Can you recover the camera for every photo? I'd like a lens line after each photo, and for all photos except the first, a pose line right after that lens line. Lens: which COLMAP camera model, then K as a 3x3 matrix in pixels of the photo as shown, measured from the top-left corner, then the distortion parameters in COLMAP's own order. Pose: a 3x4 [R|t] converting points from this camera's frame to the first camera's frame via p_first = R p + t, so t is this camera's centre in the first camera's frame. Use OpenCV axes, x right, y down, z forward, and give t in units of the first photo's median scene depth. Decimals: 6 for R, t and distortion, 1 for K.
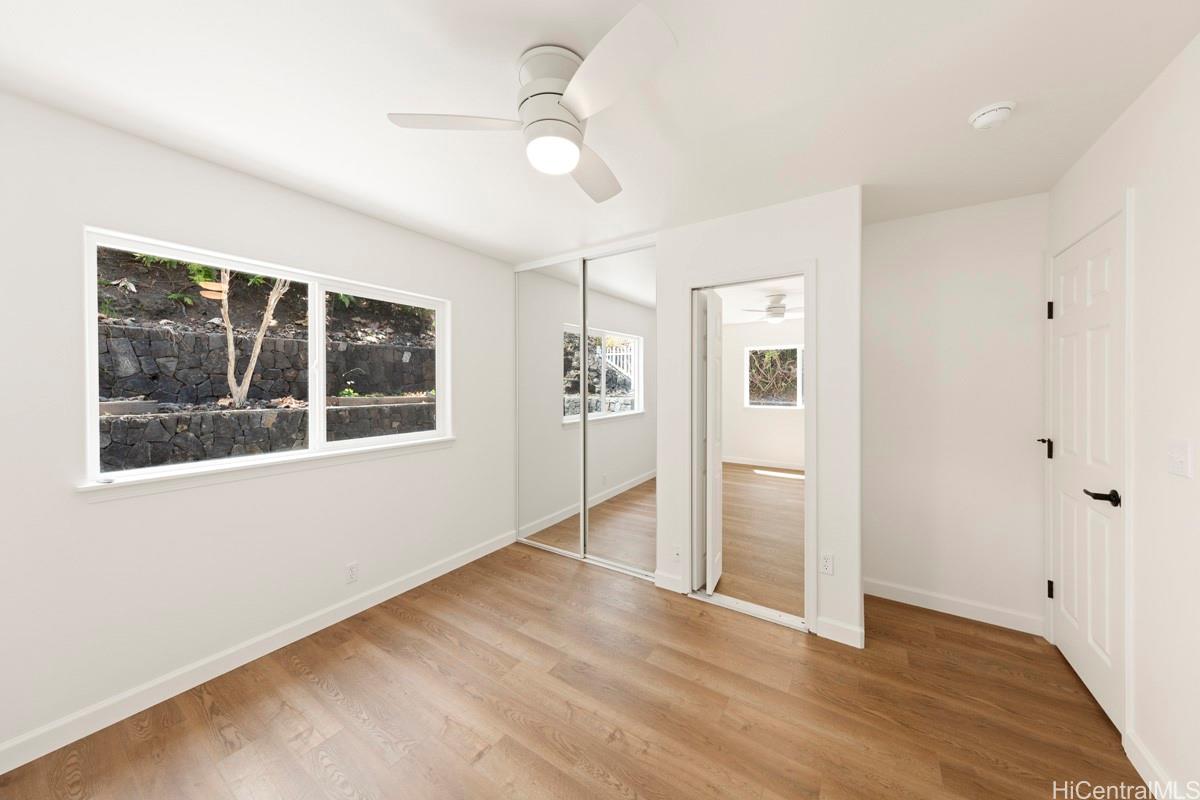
lens RADIAL K [[413.0, 0, 598.6], [0, 413.0, 387.7], [0, 0, 1]] dist [0.011281, -0.000129]
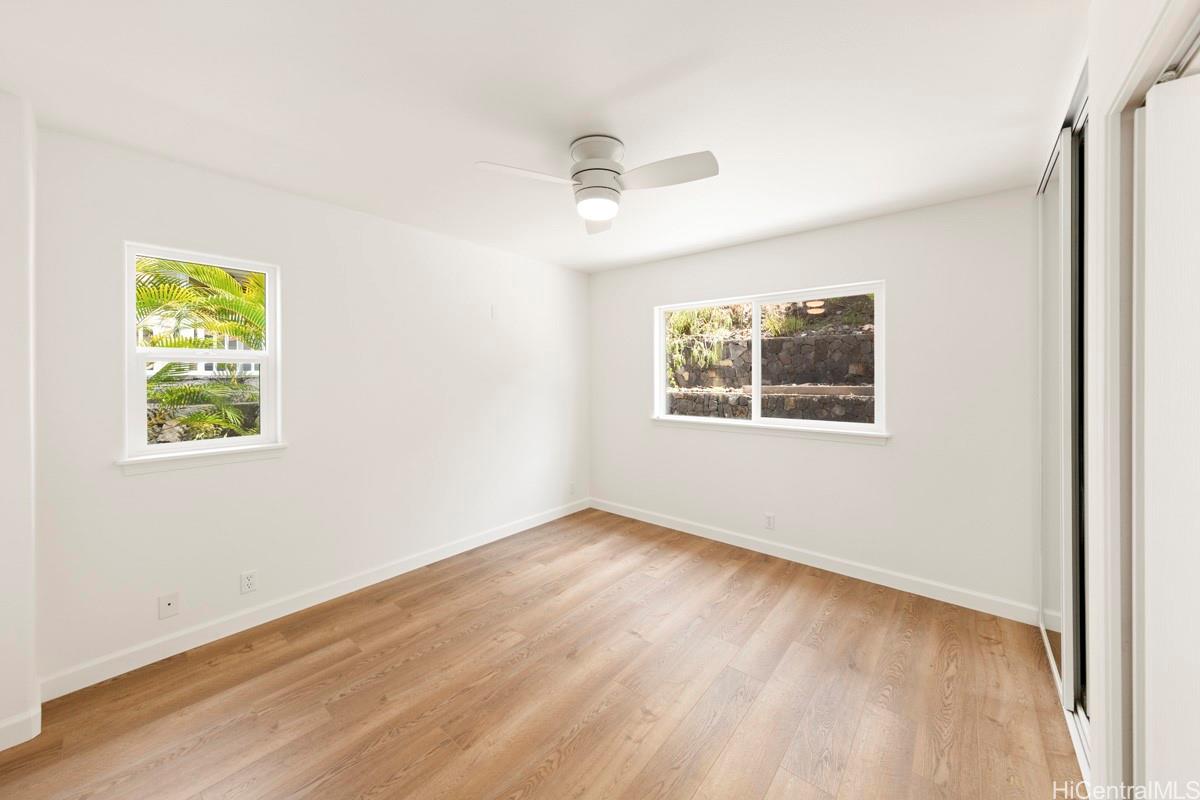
lens RADIAL K [[413.0, 0, 648.5], [0, 413.0, 375.7], [0, 0, 1]] dist [0.011281, -0.000129]
pose [[-0.047935, 0.000930, -0.998850, 0.712520], [-0.003057, 0.999995, 0.001078, -0.006193], [0.998846, 0.003105, -0.047932, 0.694783]]
